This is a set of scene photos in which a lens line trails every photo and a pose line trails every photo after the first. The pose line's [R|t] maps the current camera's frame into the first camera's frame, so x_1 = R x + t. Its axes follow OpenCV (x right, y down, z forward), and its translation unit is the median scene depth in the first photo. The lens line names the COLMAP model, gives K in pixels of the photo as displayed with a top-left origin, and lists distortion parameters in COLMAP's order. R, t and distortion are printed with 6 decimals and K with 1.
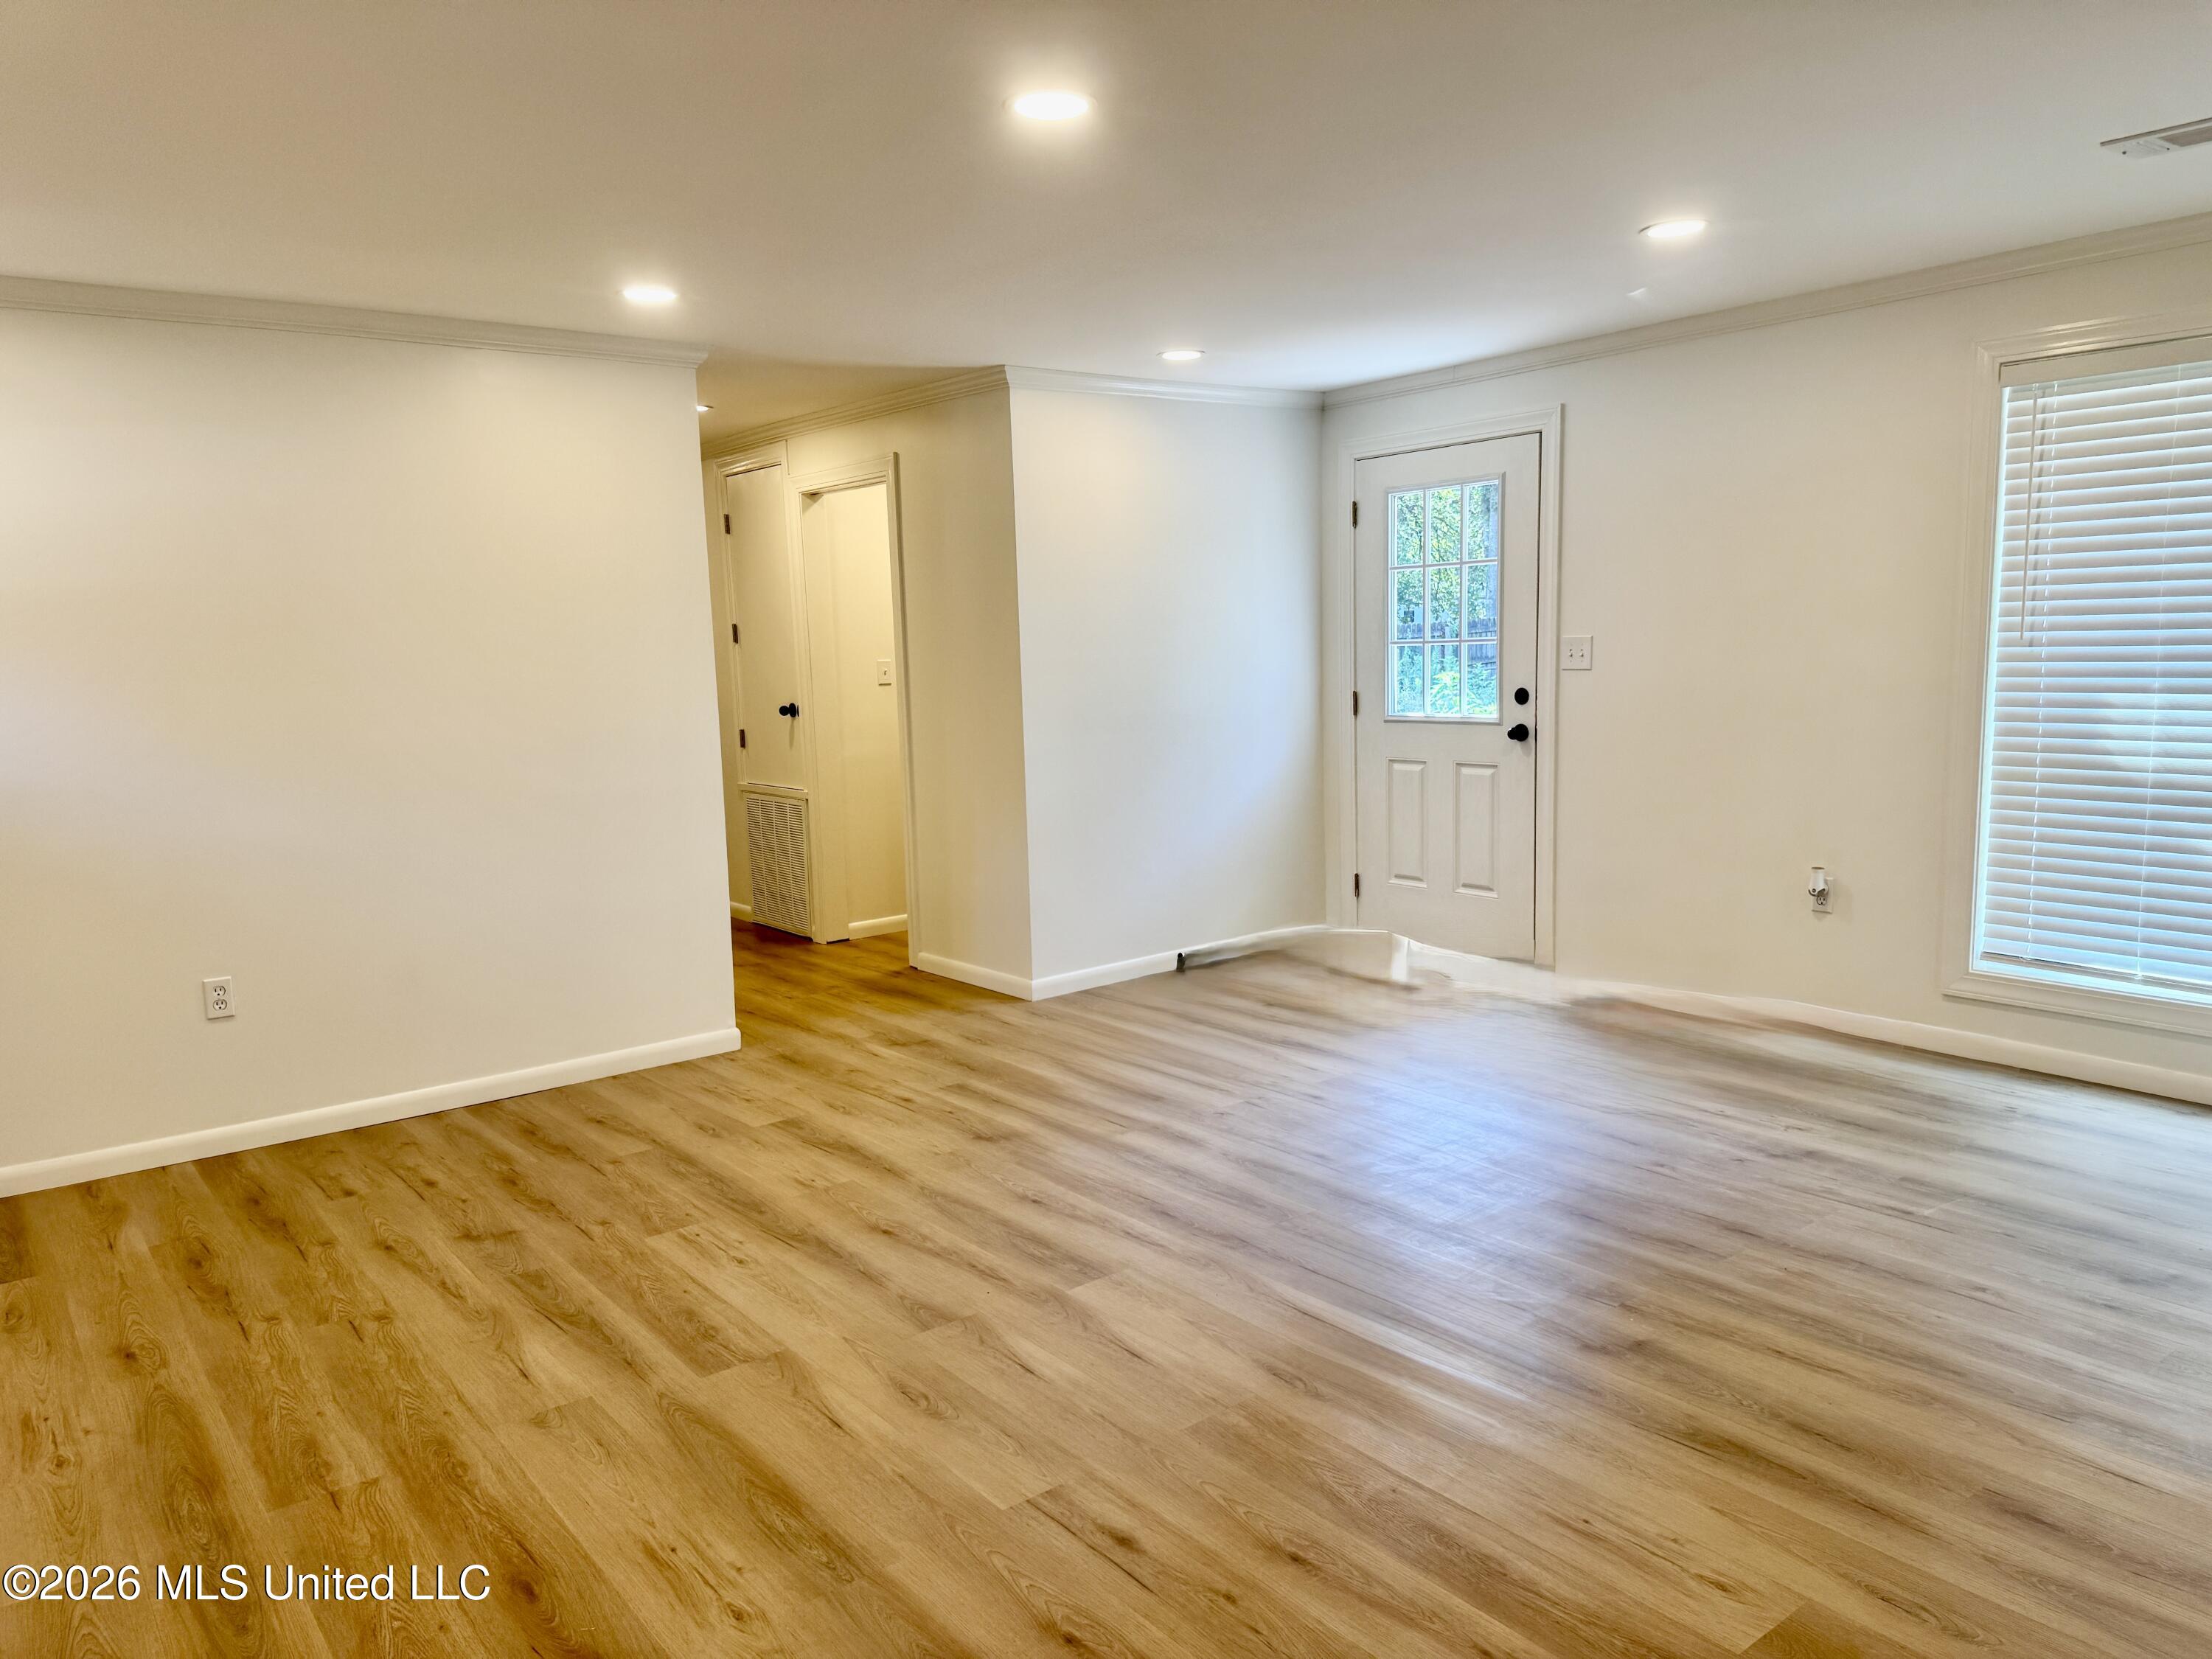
lens RADIAL K [[1530.8, 0, 1112.4], [0, 1530.8, 821.5], [0, 0, 1]] dist [0.041415, -0.031087]
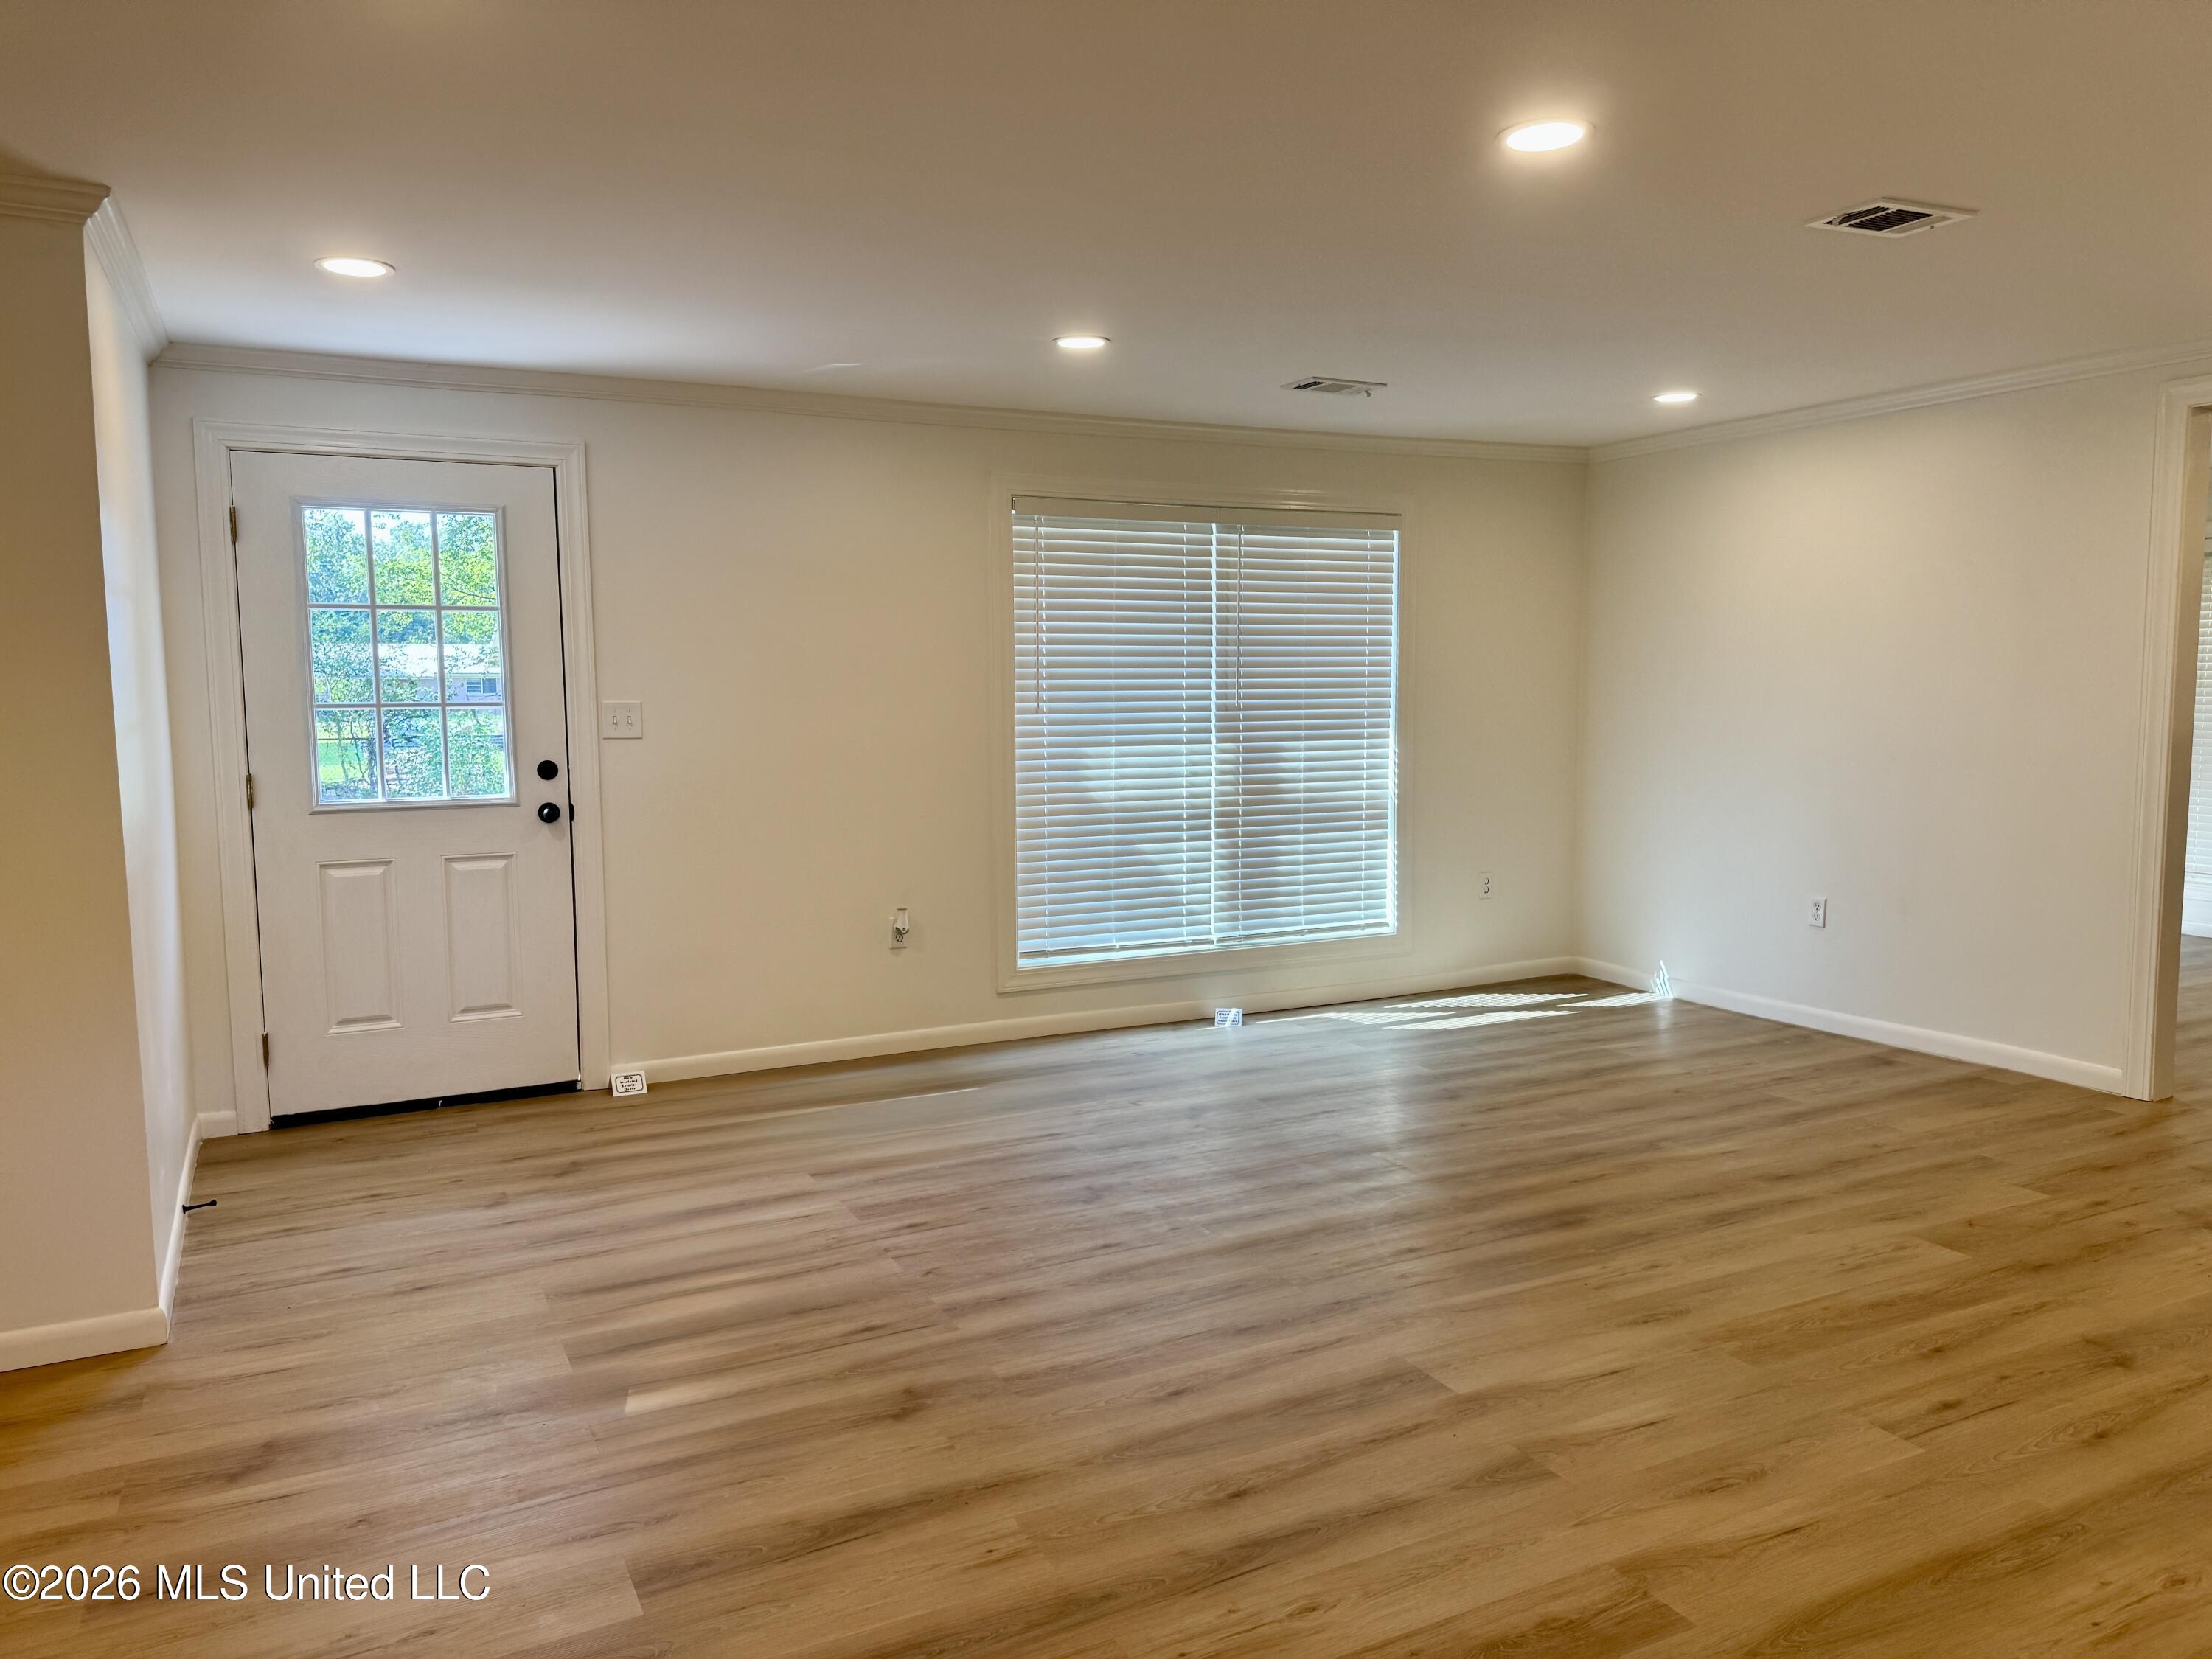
lens RADIAL K [[1530.8, 0, 1112.4], [0, 1530.8, 821.5], [0, 0, 1]] dist [0.041415, -0.031087]
pose [[0.198138, -0.064320, 0.978061, -0.894507], [0.115815, 0.992391, 0.041800, -0.092188], [-0.973308, 0.104992, 0.204080, 0.912121]]
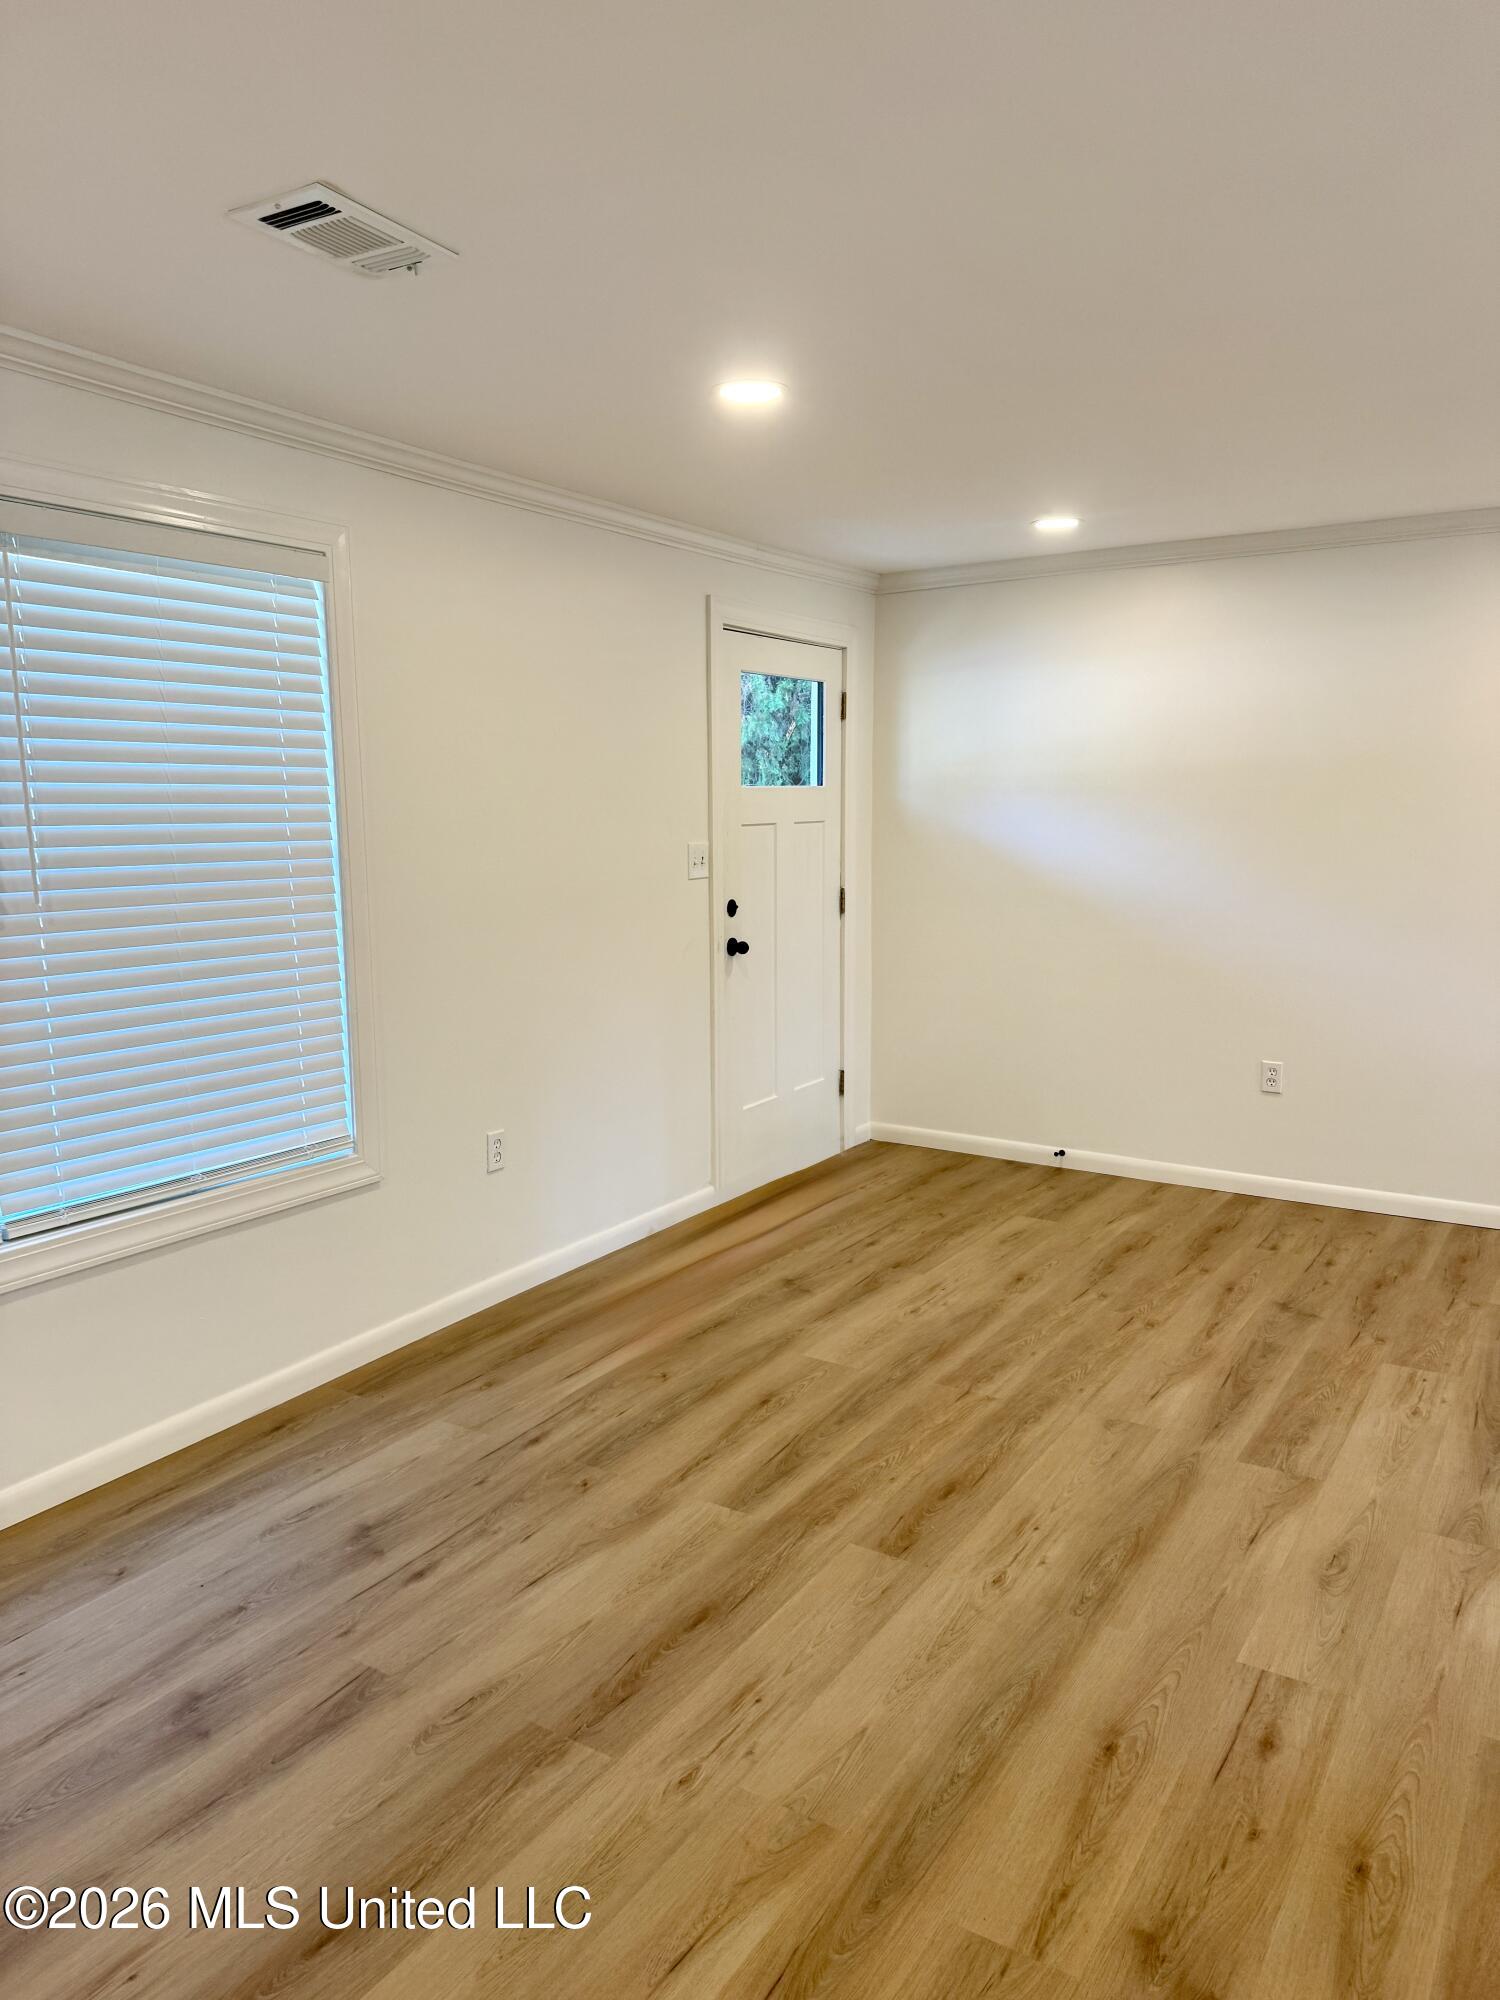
lens RADIAL K [[1414.6, 0, 778.2], [0, 1414.6, 1003.8], [0, 0, 1]] dist [0.039135, -0.050775]
pose [[0.354679, 0.158777, -0.921408, 0.452524], [-0.116933, 0.985271, 0.124771, -0.057995], [0.927647, 0.063490, 0.368021, 0.224814]]
